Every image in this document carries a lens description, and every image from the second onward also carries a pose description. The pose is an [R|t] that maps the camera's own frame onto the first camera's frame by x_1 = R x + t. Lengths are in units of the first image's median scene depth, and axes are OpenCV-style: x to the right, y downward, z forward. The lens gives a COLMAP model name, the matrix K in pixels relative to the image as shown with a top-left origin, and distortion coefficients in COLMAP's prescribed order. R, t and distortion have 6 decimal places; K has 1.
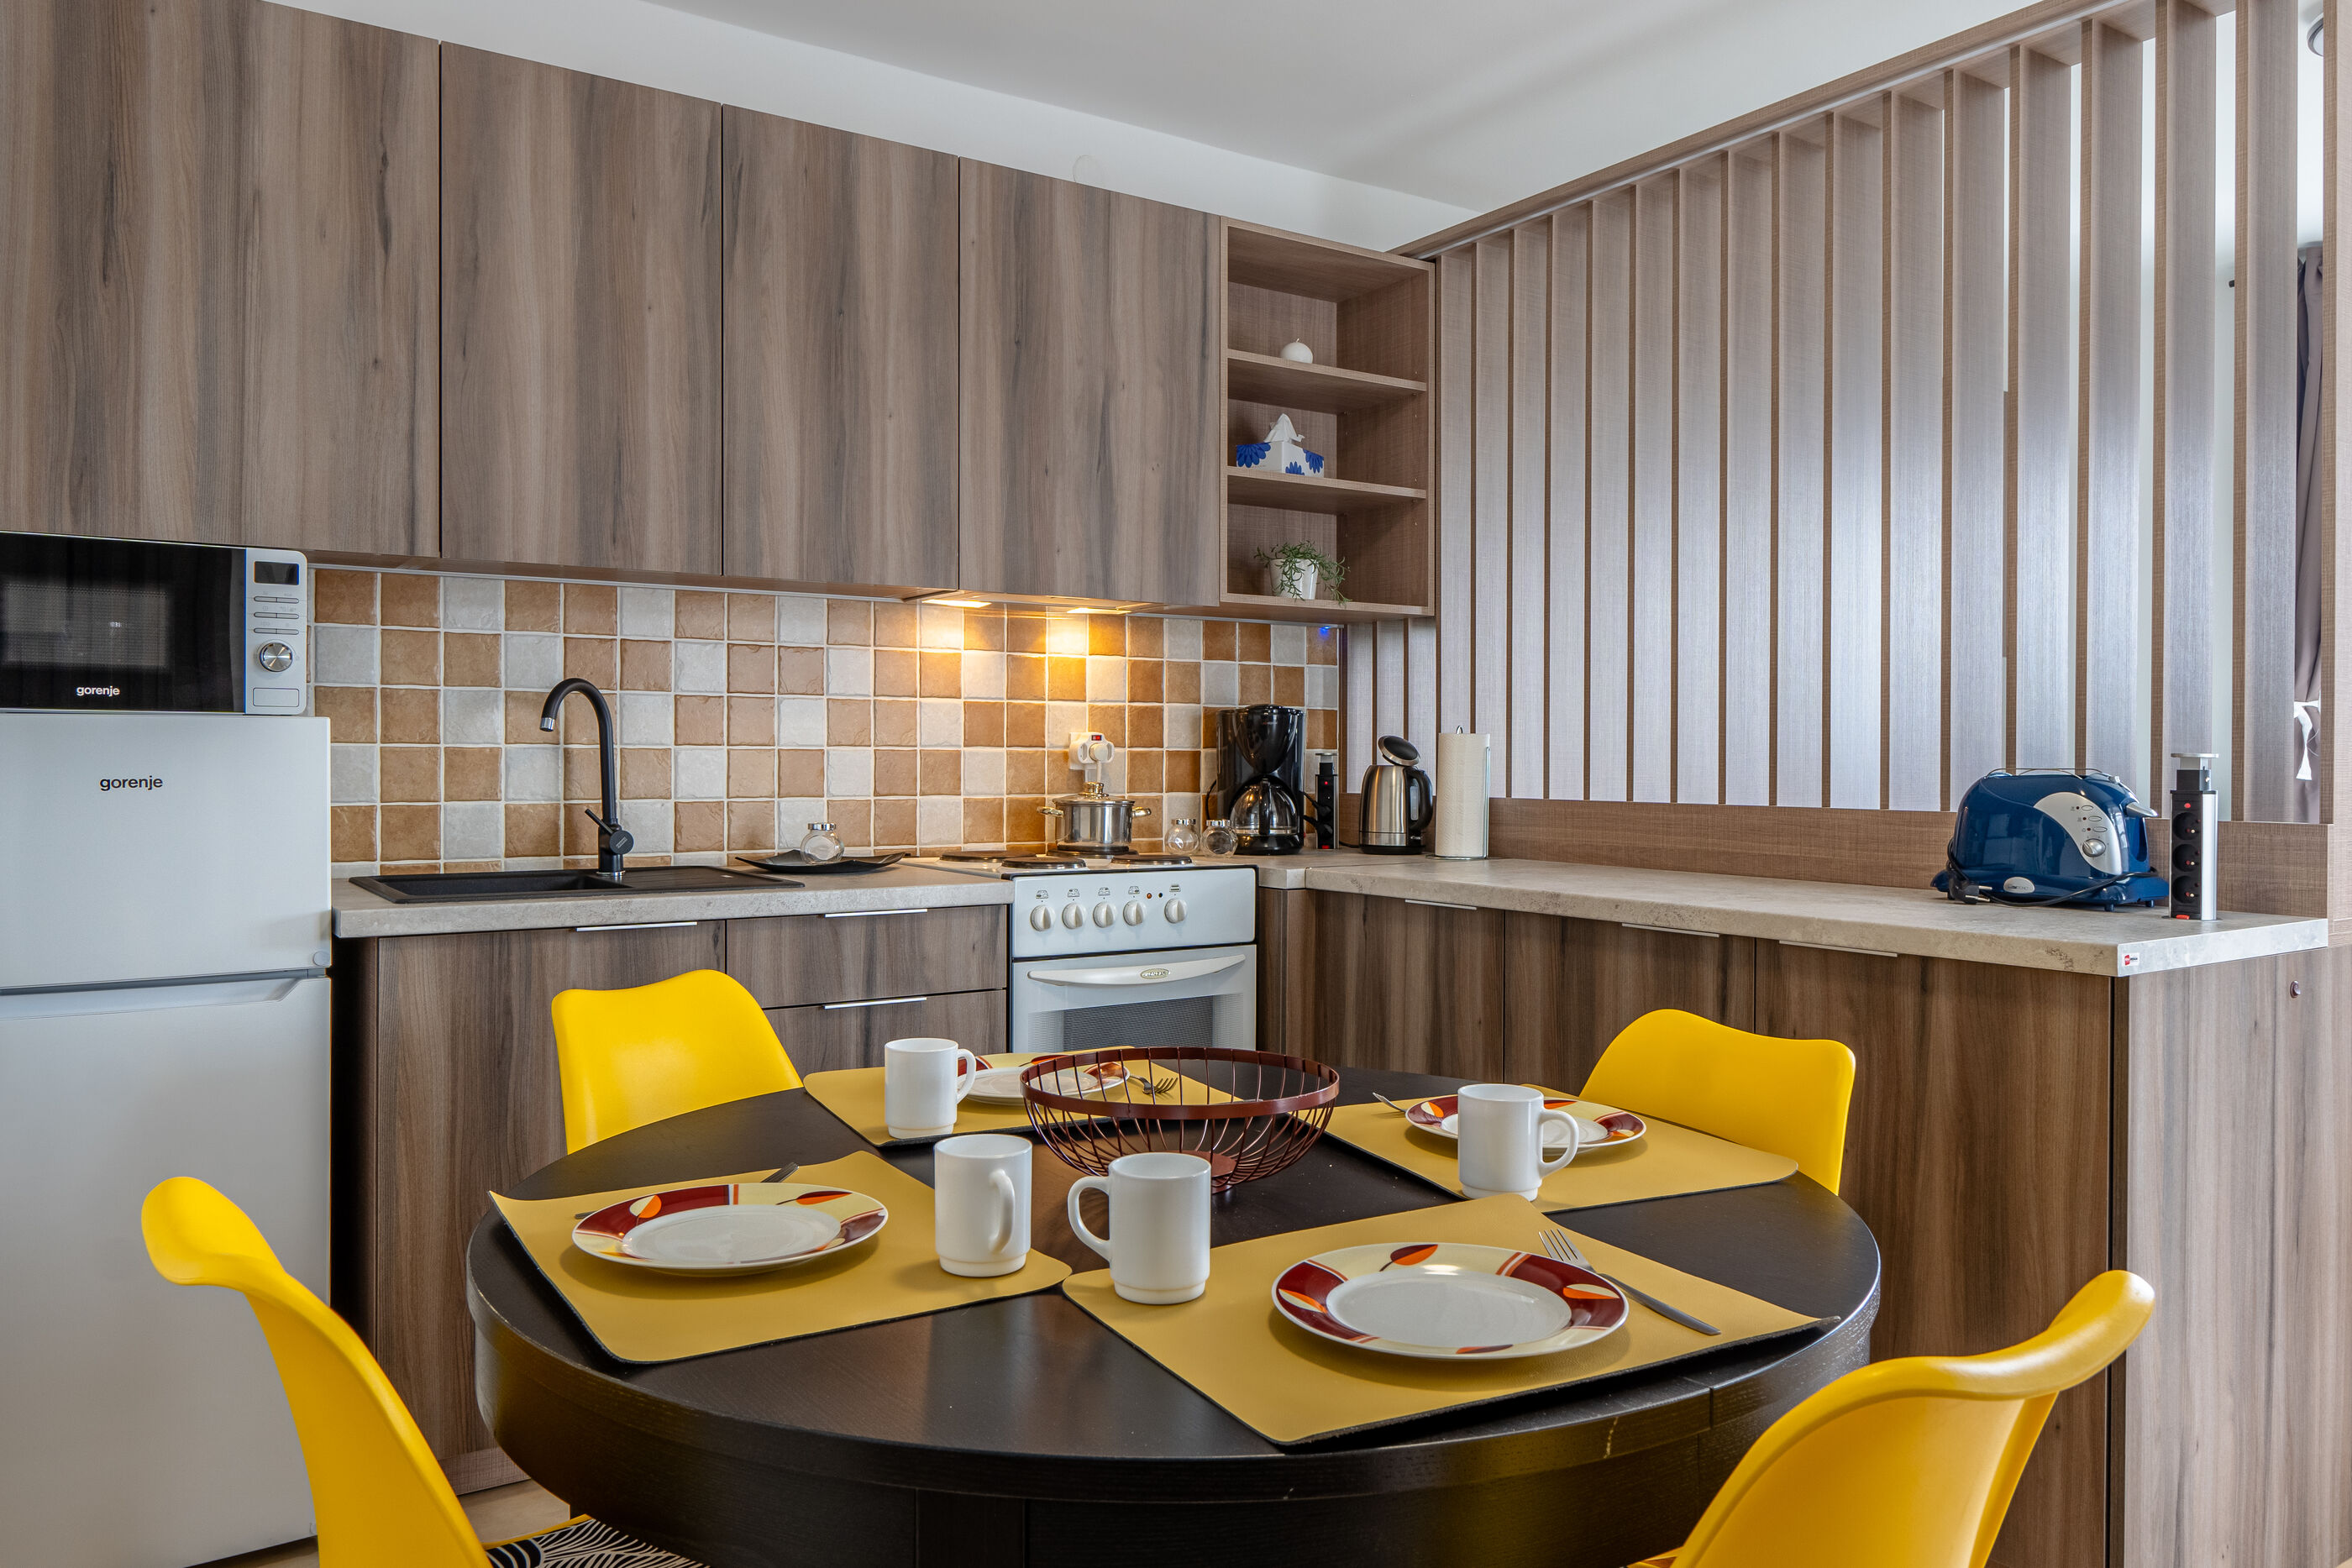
lens RADIAL K [[1652.3, 0, 1177.6], [0, 1652.3, 766.4], [0, 0, 1]] dist [-0.003174, -0.003709]
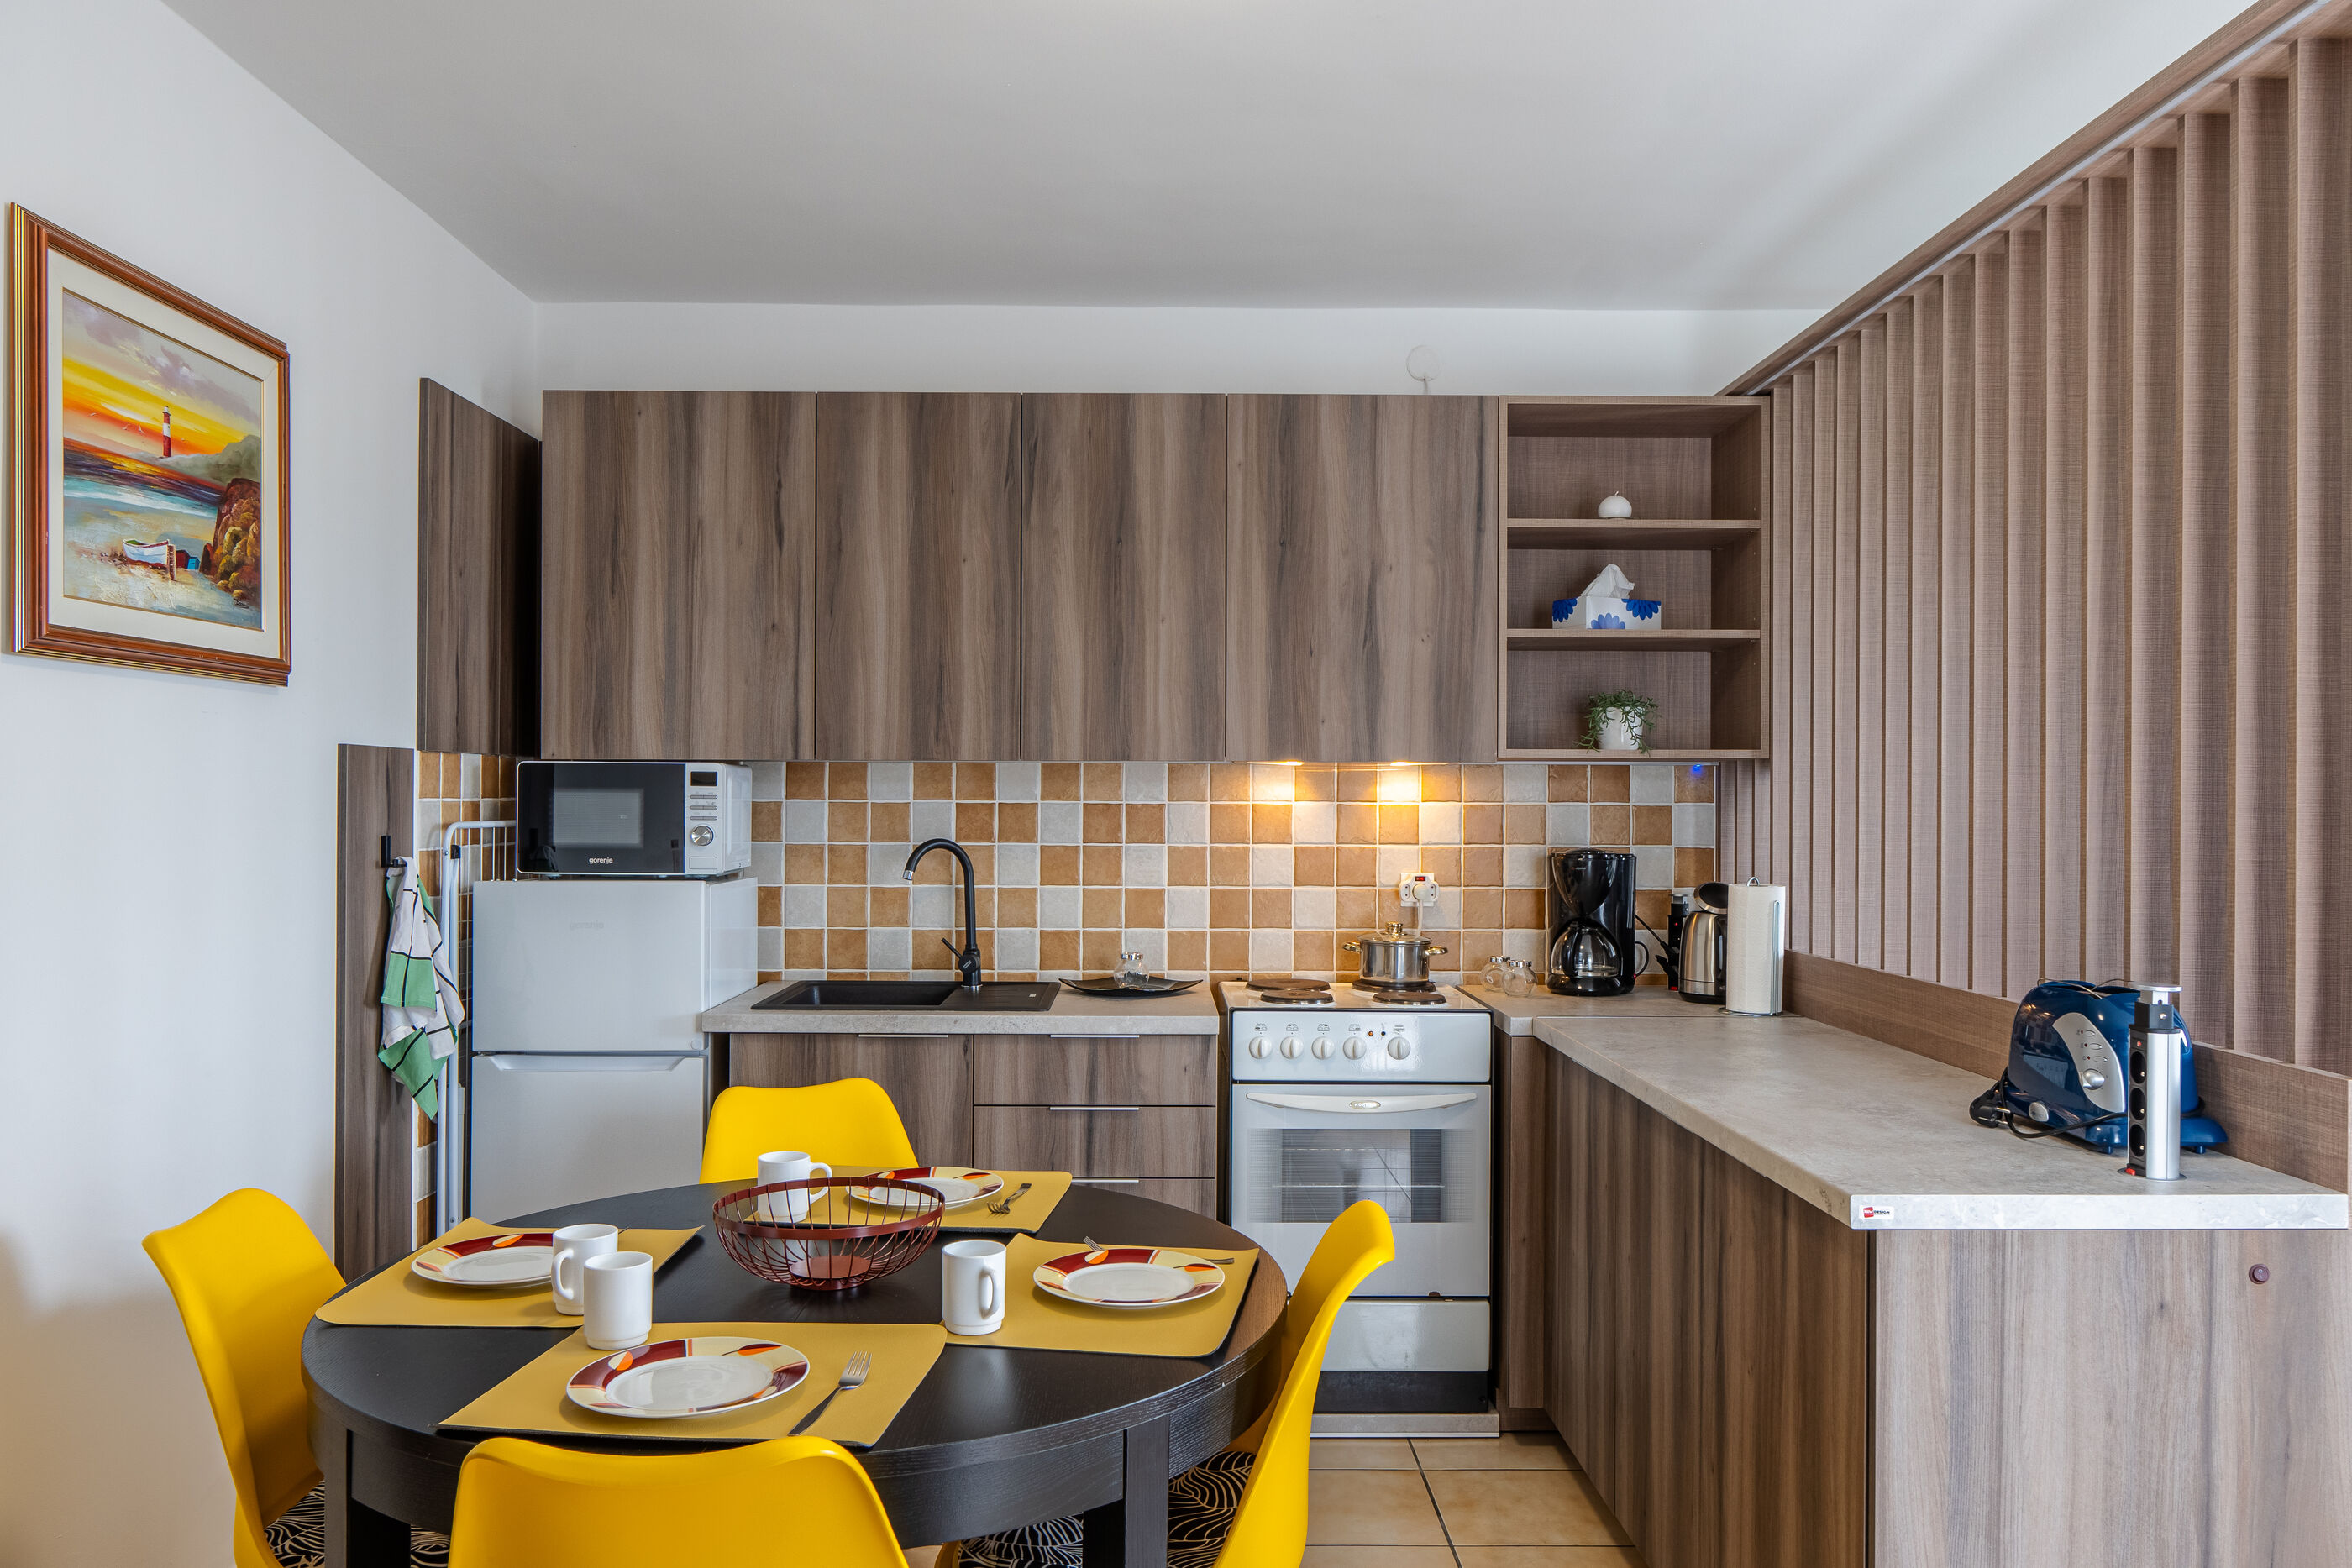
lens RADIAL K [[1670.6, 0, 1184.5], [0, 1670.6, 794.2], [0, 0, 1]] dist [0.000276, -0.001632]
pose [[0.836088, -0.001393, -0.548593, 0.542338], [-0.005602, 0.999923, -0.011077, -0.076505], [0.548567, 0.012334, 0.836016, -0.011335]]
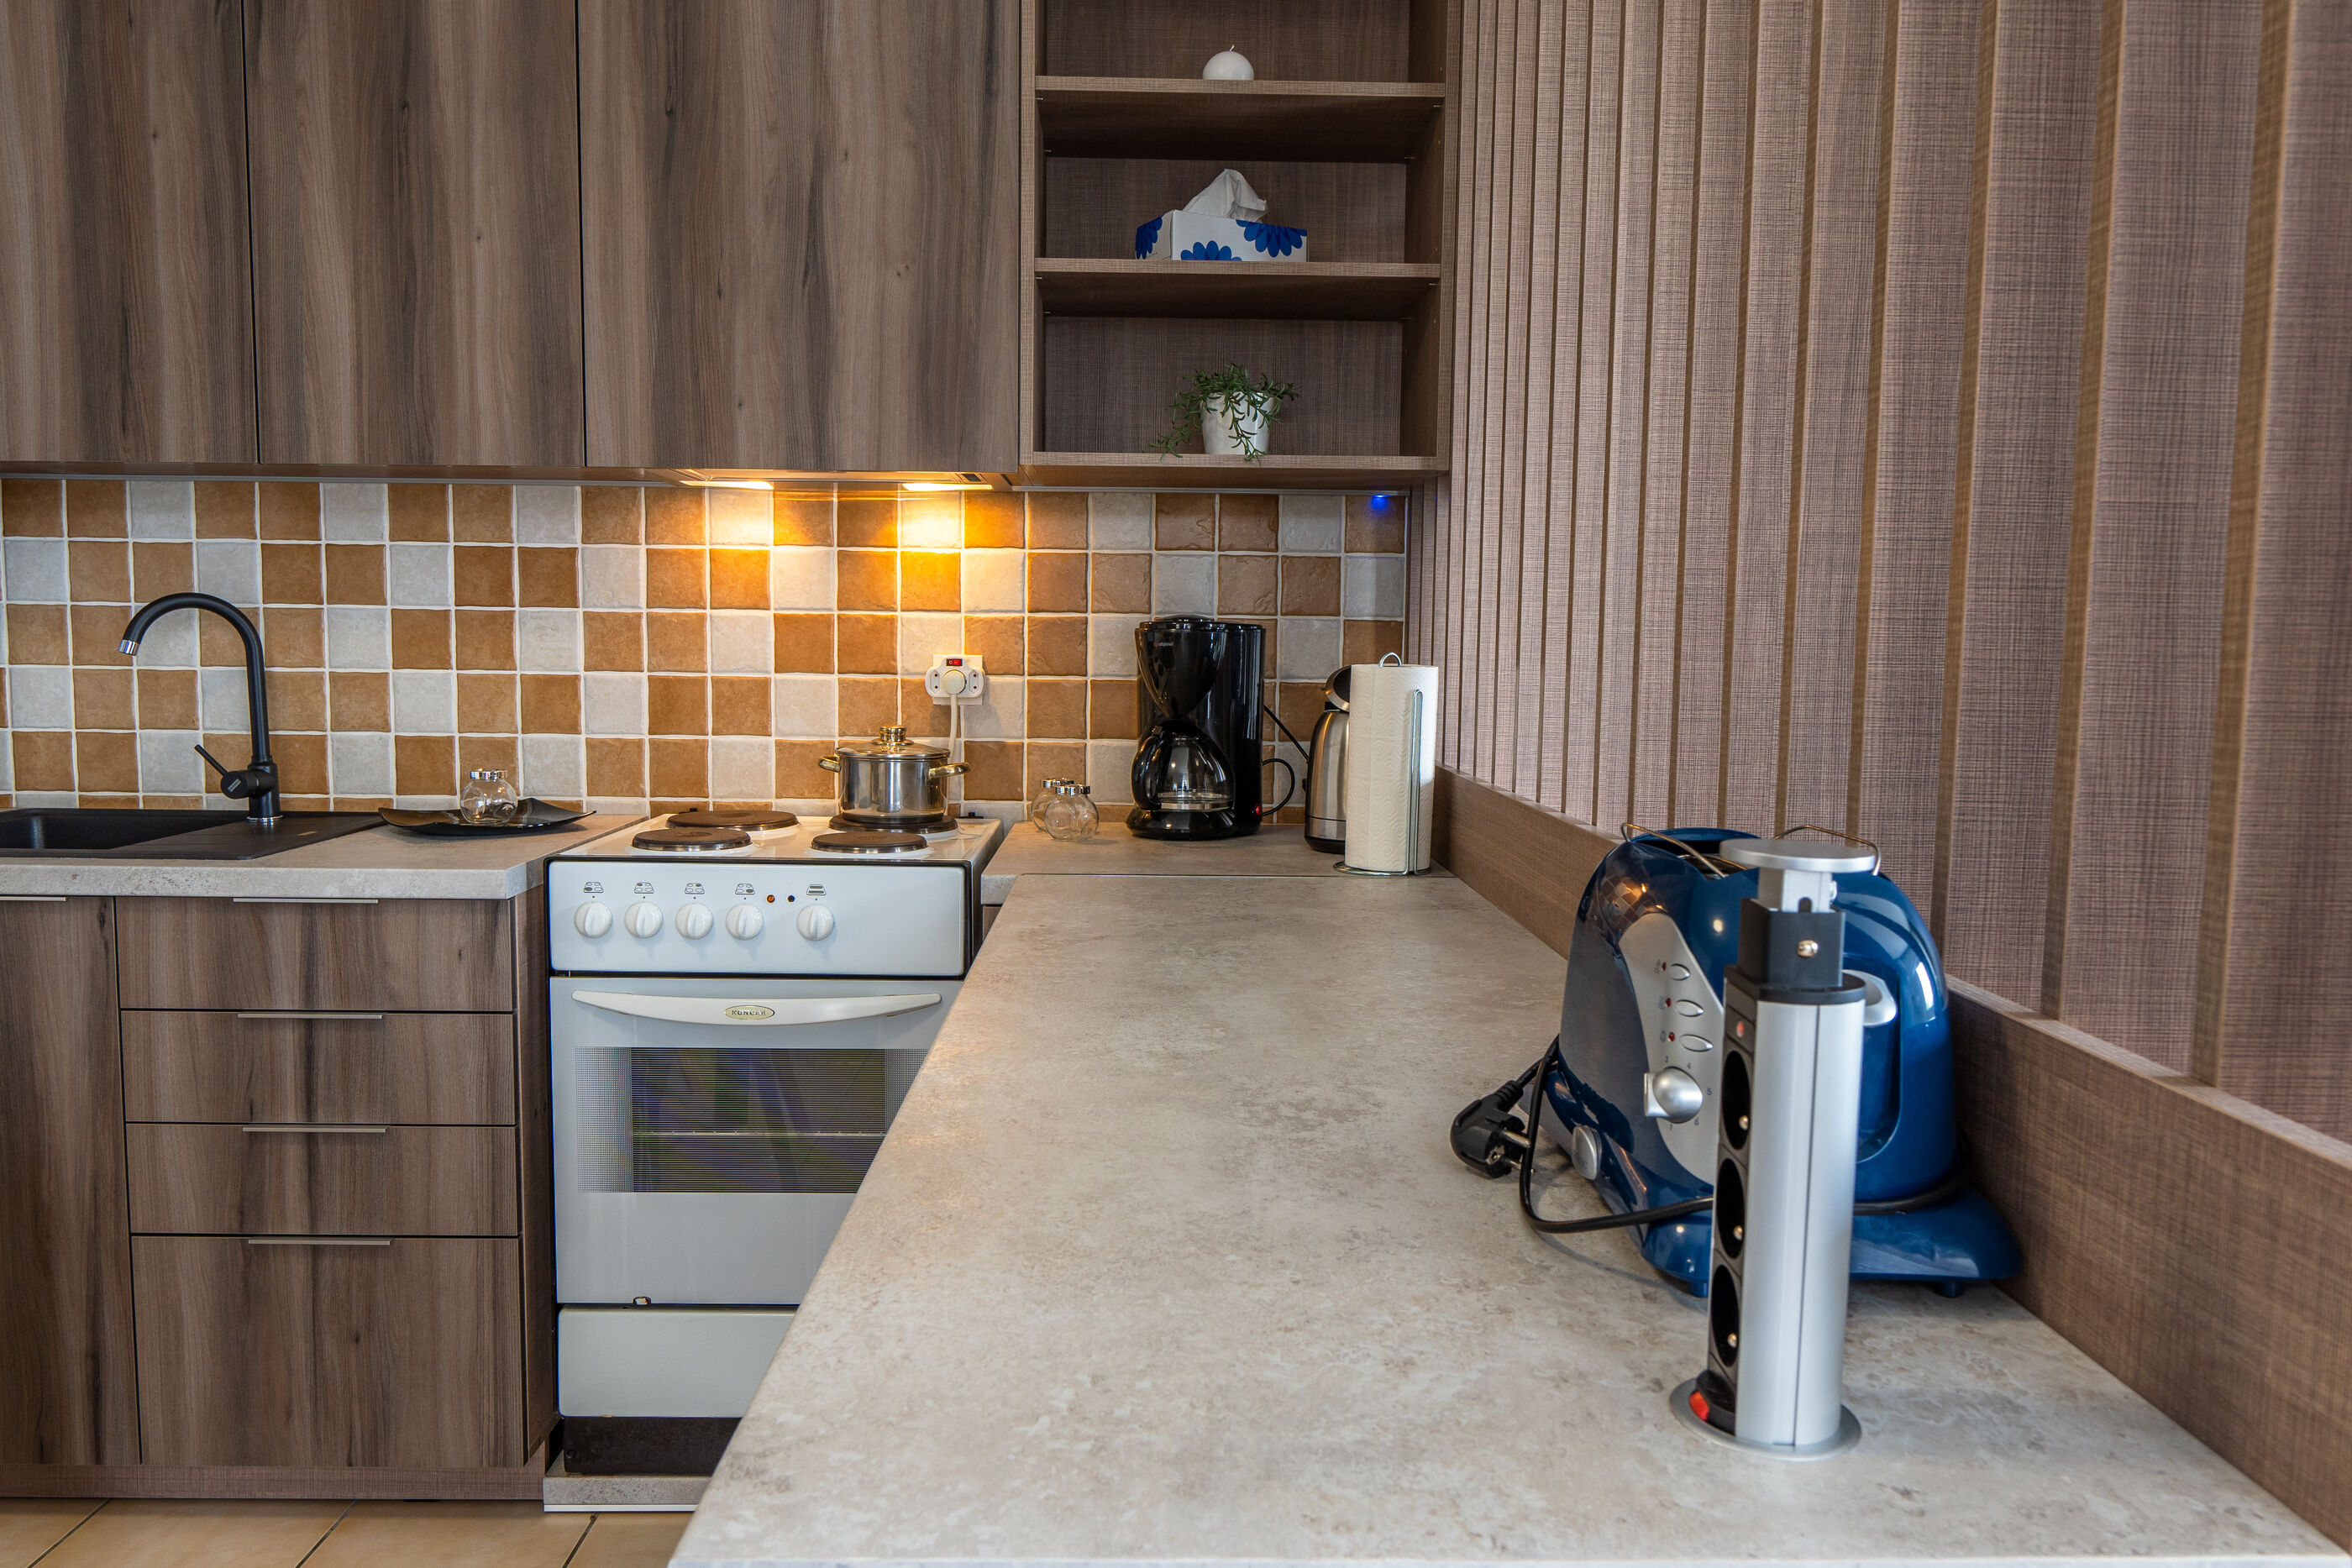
lens RADIAL K [[1633.7, 0, 1191.7], [0, 1633.7, 778.2], [0, 0, 1]] dist [-0.000611, -0.005875]
pose [[0.837896, 0.054445, -0.543108, 0.549106], [-0.013089, 0.996731, 0.079725, -0.032166], [0.545673, -0.059692, 0.835869, 0.576181]]
